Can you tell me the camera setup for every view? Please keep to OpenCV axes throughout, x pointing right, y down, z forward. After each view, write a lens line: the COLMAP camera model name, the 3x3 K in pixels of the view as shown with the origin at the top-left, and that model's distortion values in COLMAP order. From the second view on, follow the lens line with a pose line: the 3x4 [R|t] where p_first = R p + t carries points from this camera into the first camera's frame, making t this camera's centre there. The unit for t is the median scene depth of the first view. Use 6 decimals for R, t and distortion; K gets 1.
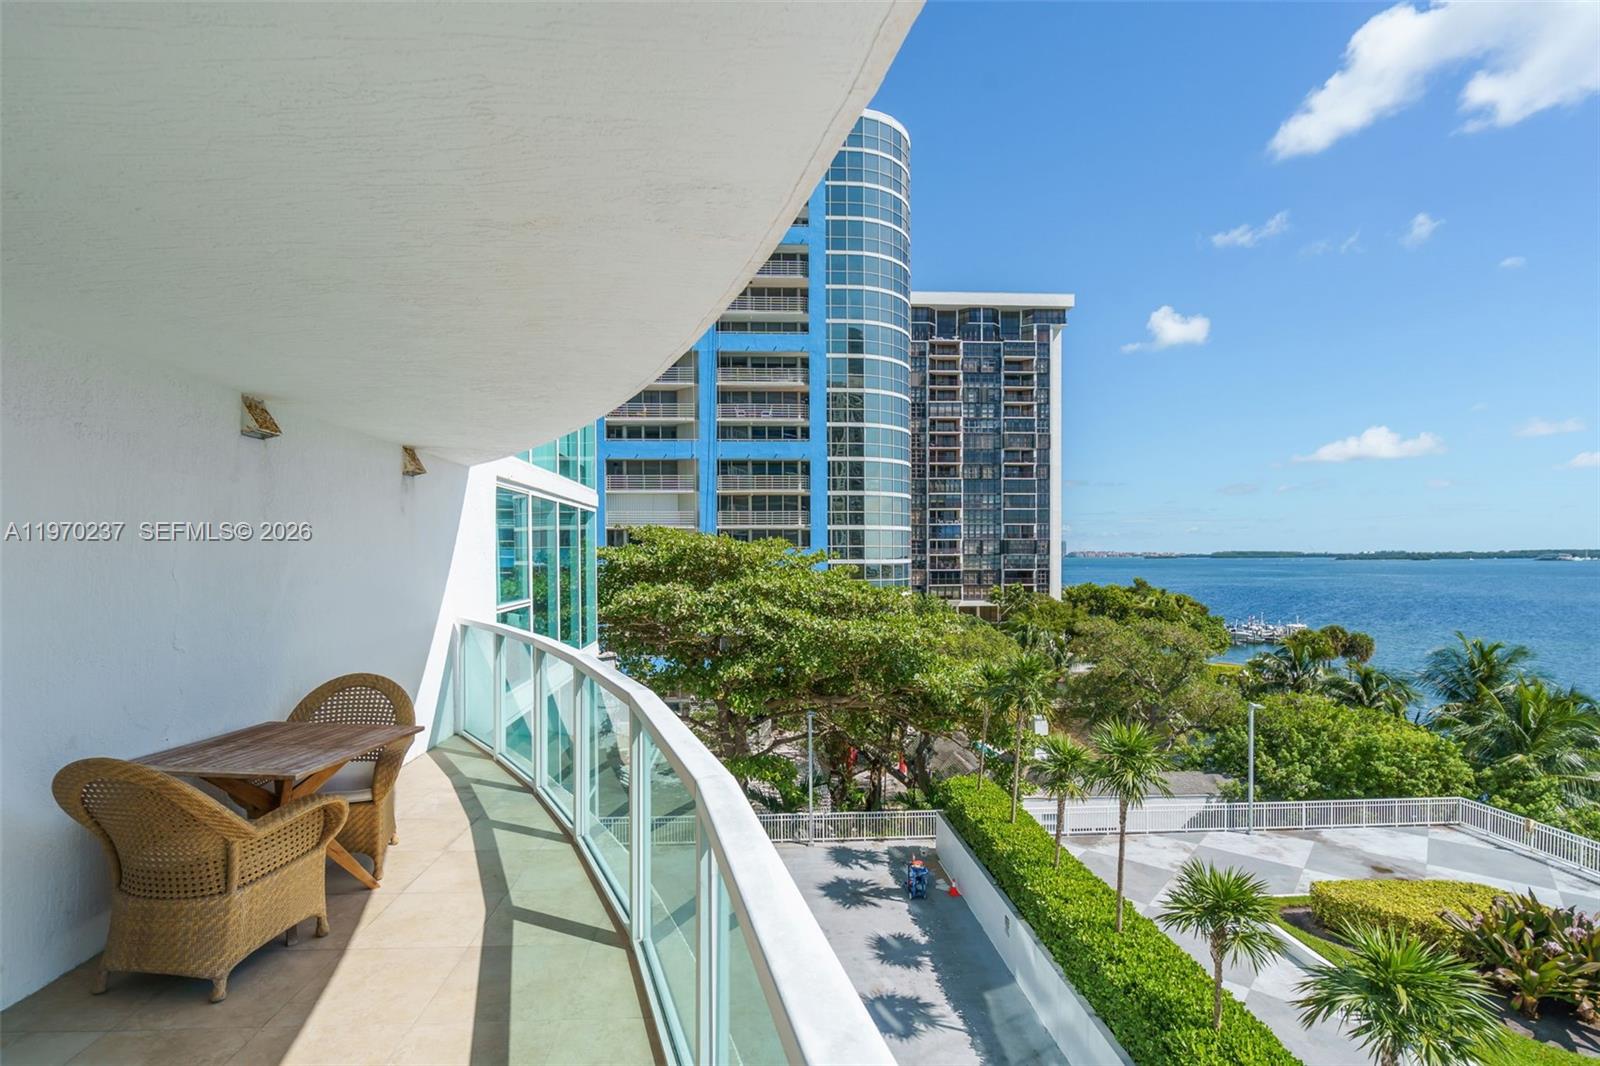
lens RADIAL K [[742.0, 0, 772.1], [0, 742.0, 567.7], [0, 0, 1]] dist [-0.008016, 0.000240]
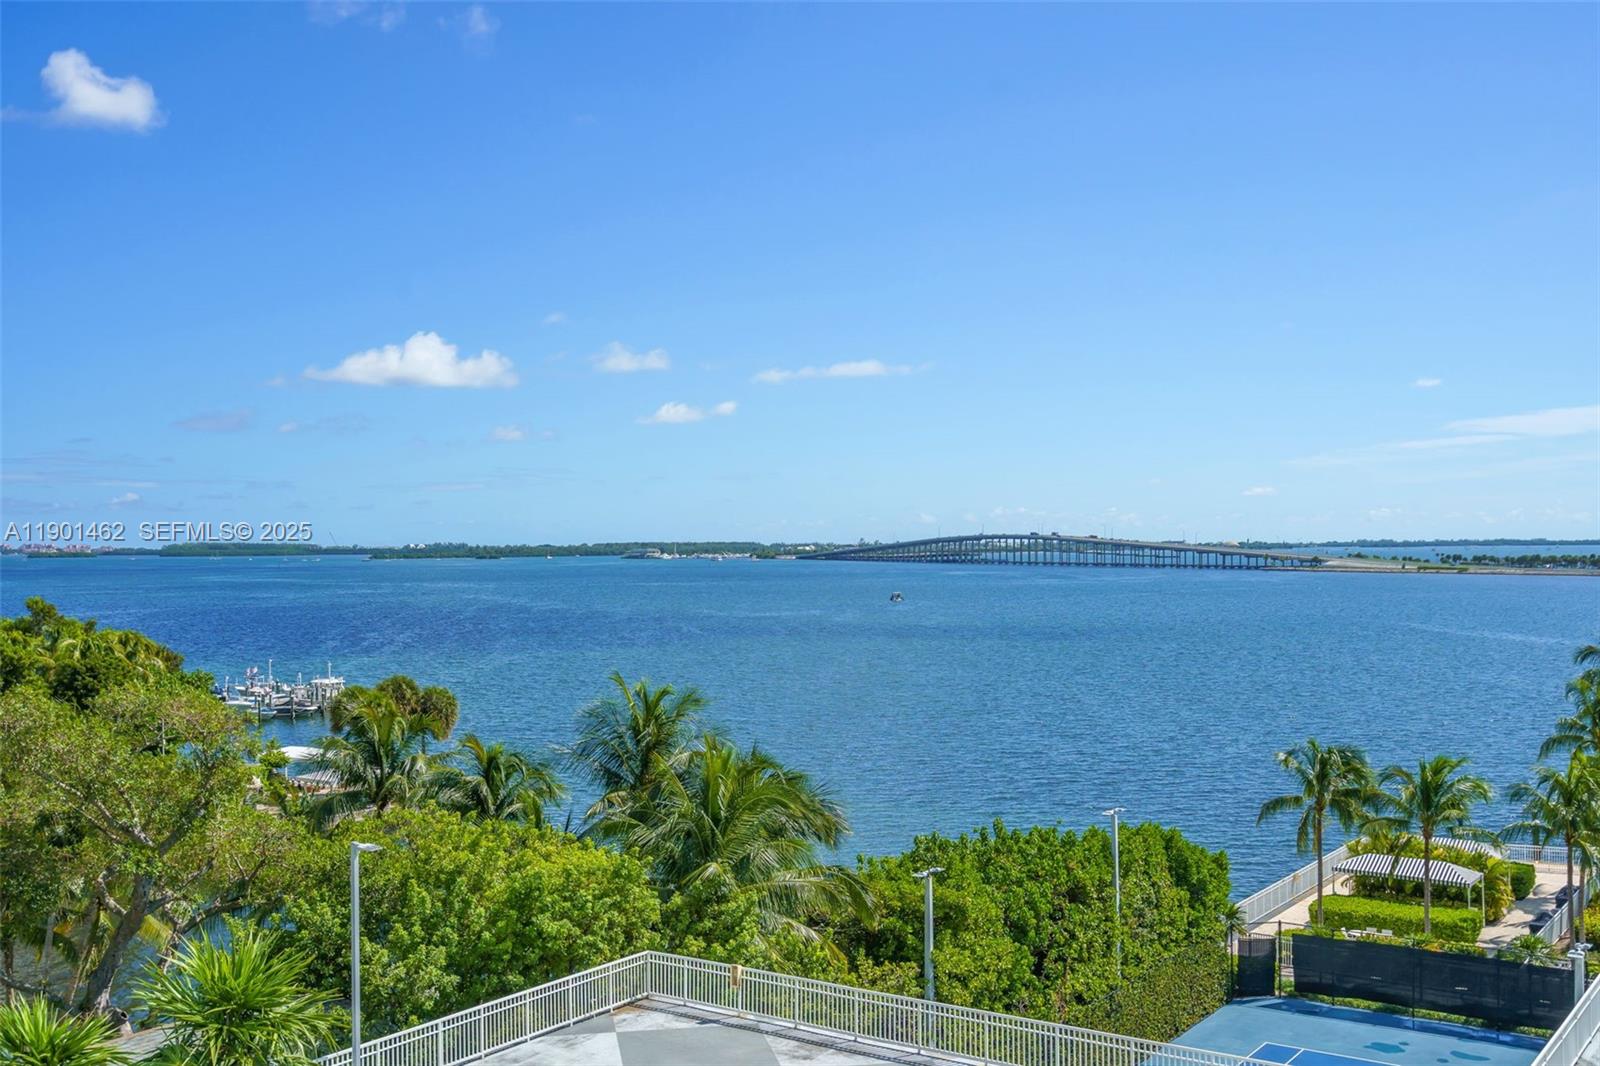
lens RADIAL K [[1590.9, 0, 805.6], [0, 1590.9, 517.2], [0, 0, 1]] dist [-0.003743, 0.000000]
pose [[0.605054, 0.016664, 0.796010, -0.014404], [0.013879, 0.999408, -0.031472, 0.002859], [-0.796063, 0.030090, 0.604465, 0.088115]]
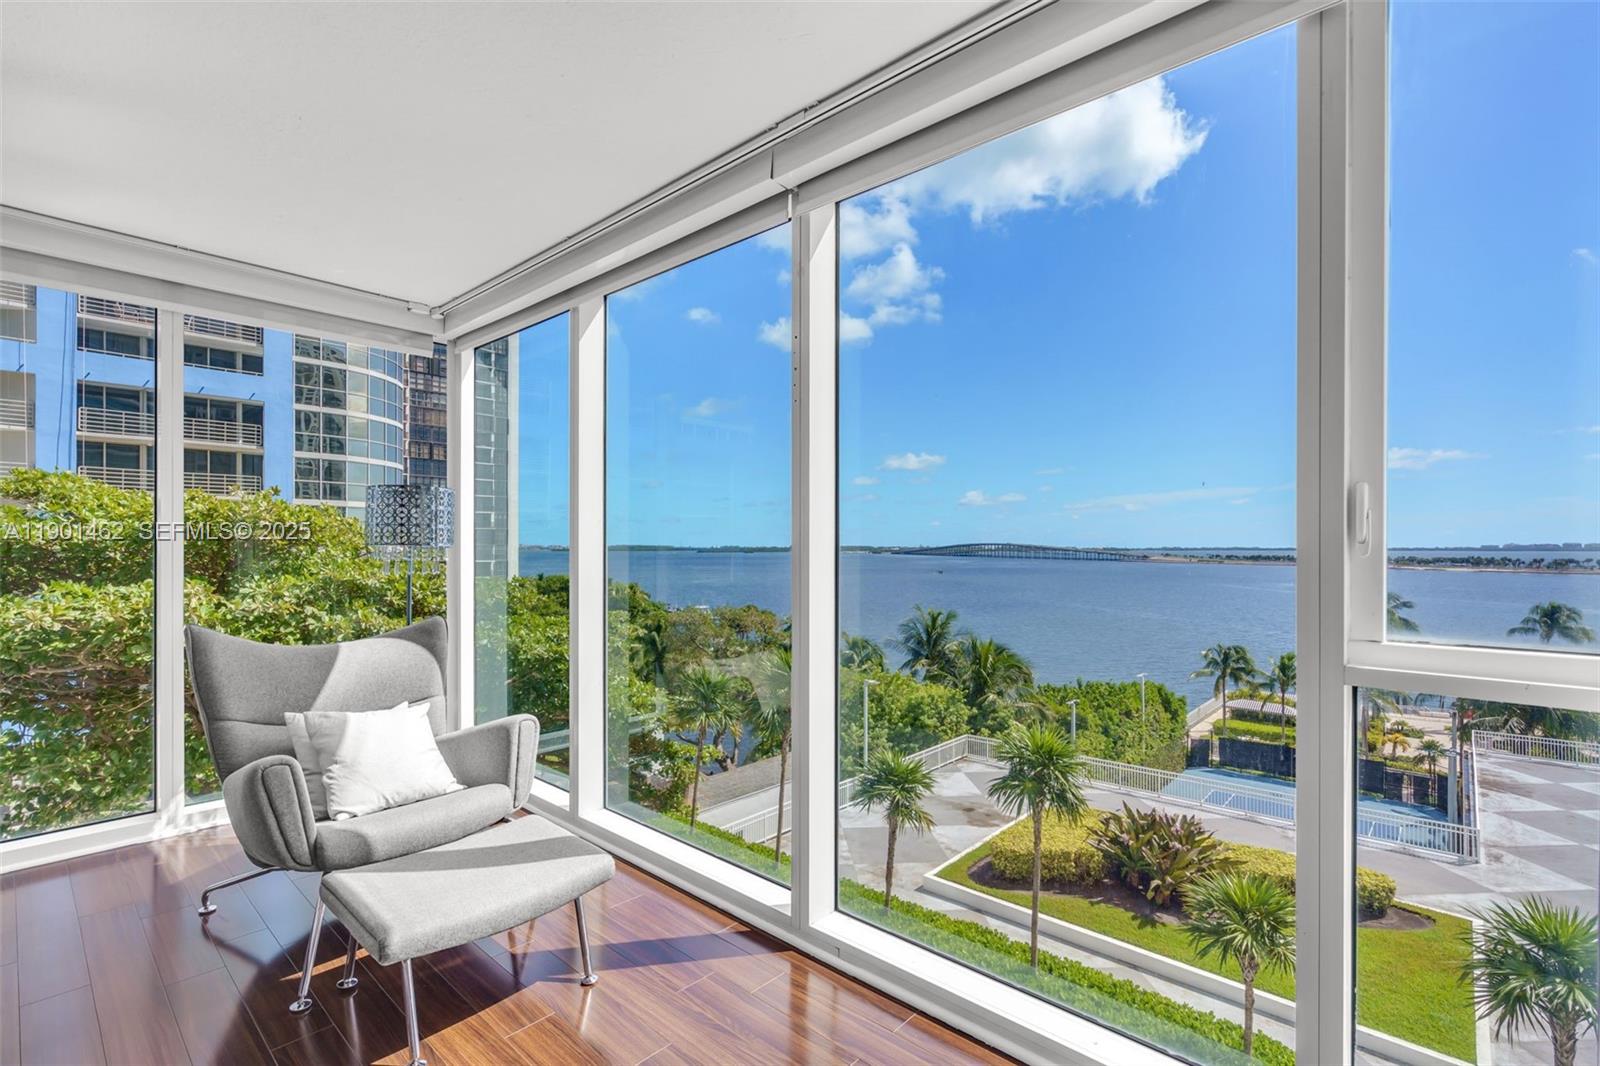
lens RADIAL K [[730.3, 0, 798.2], [0, 730.3, 542.7], [0, 0, 1]] dist [-0.007597, -0.000102]
pose [[0.698156, 0.012229, 0.715841, -0.139200], [0.004367, 0.999763, -0.021338, 0.005236], [-0.715932, 0.018023, 0.697937, 0.257246]]
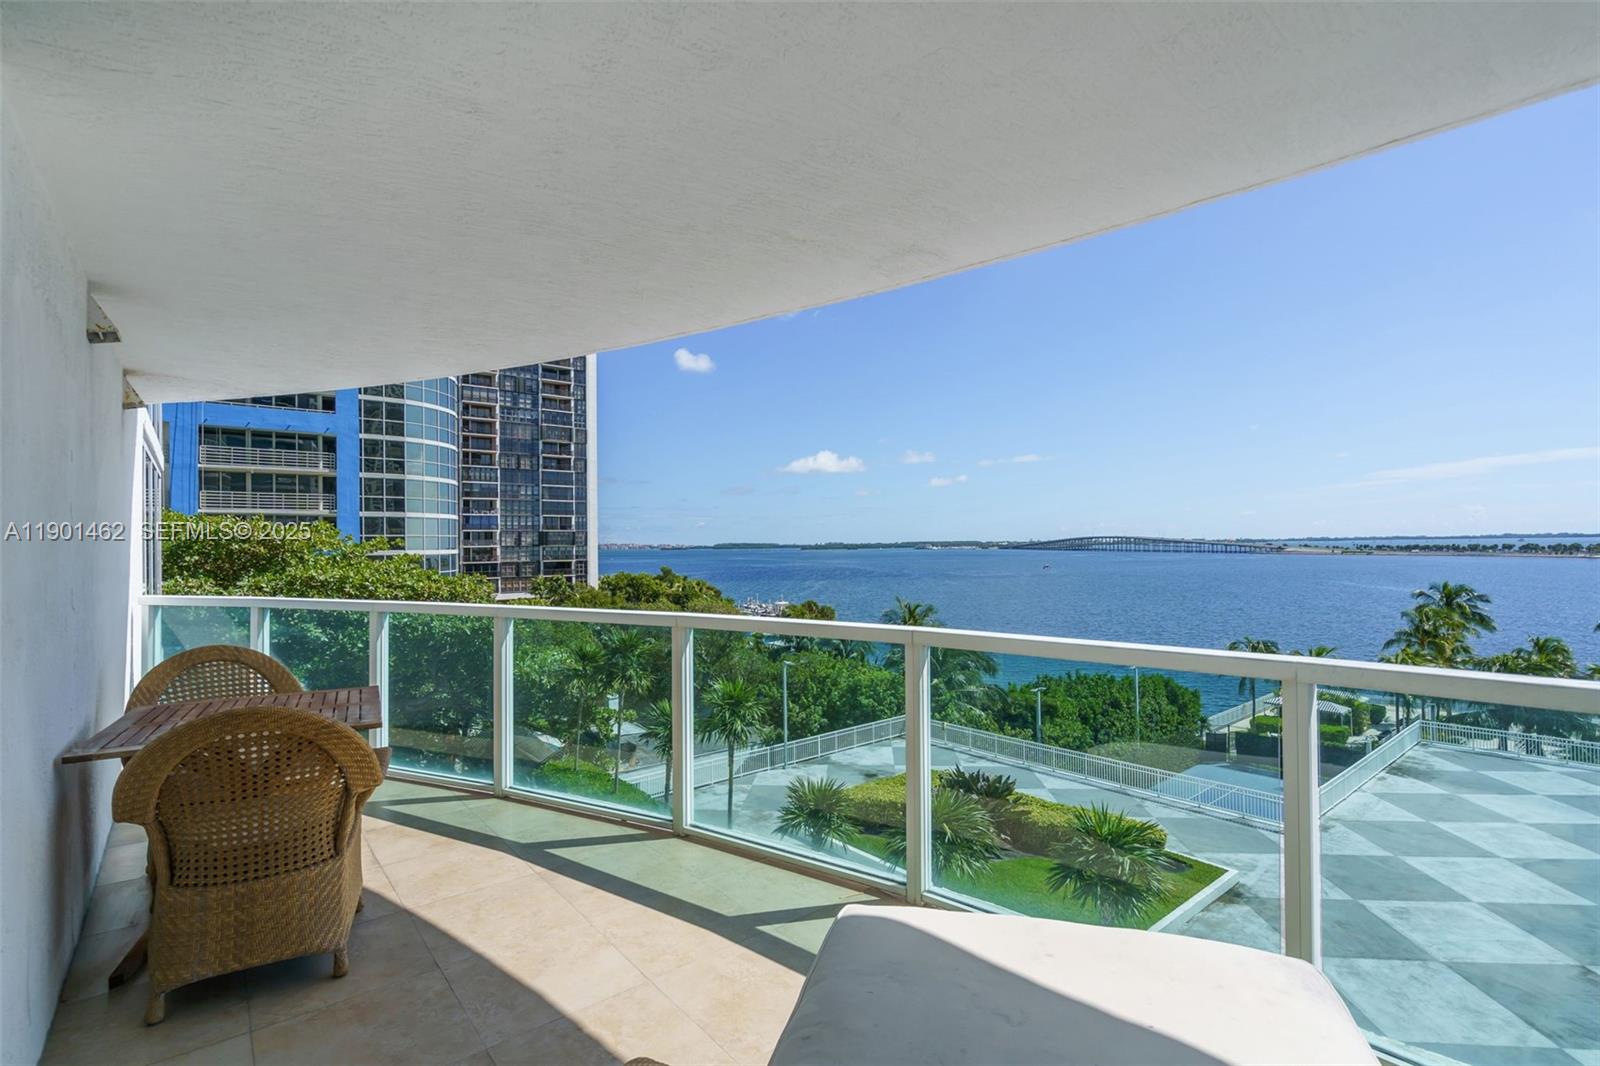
lens RADIAL K [[742.0, 0, 797.8], [0, 742.0, 531.9], [0, 0, 1]] dist [-0.008016, 0.000240]
pose [[0.796369, 0.006837, 0.604773, -0.066215], [0.016439, 0.999322, -0.032944, 0.006796], [-0.604588, 0.036177, 0.795716, -0.005310]]
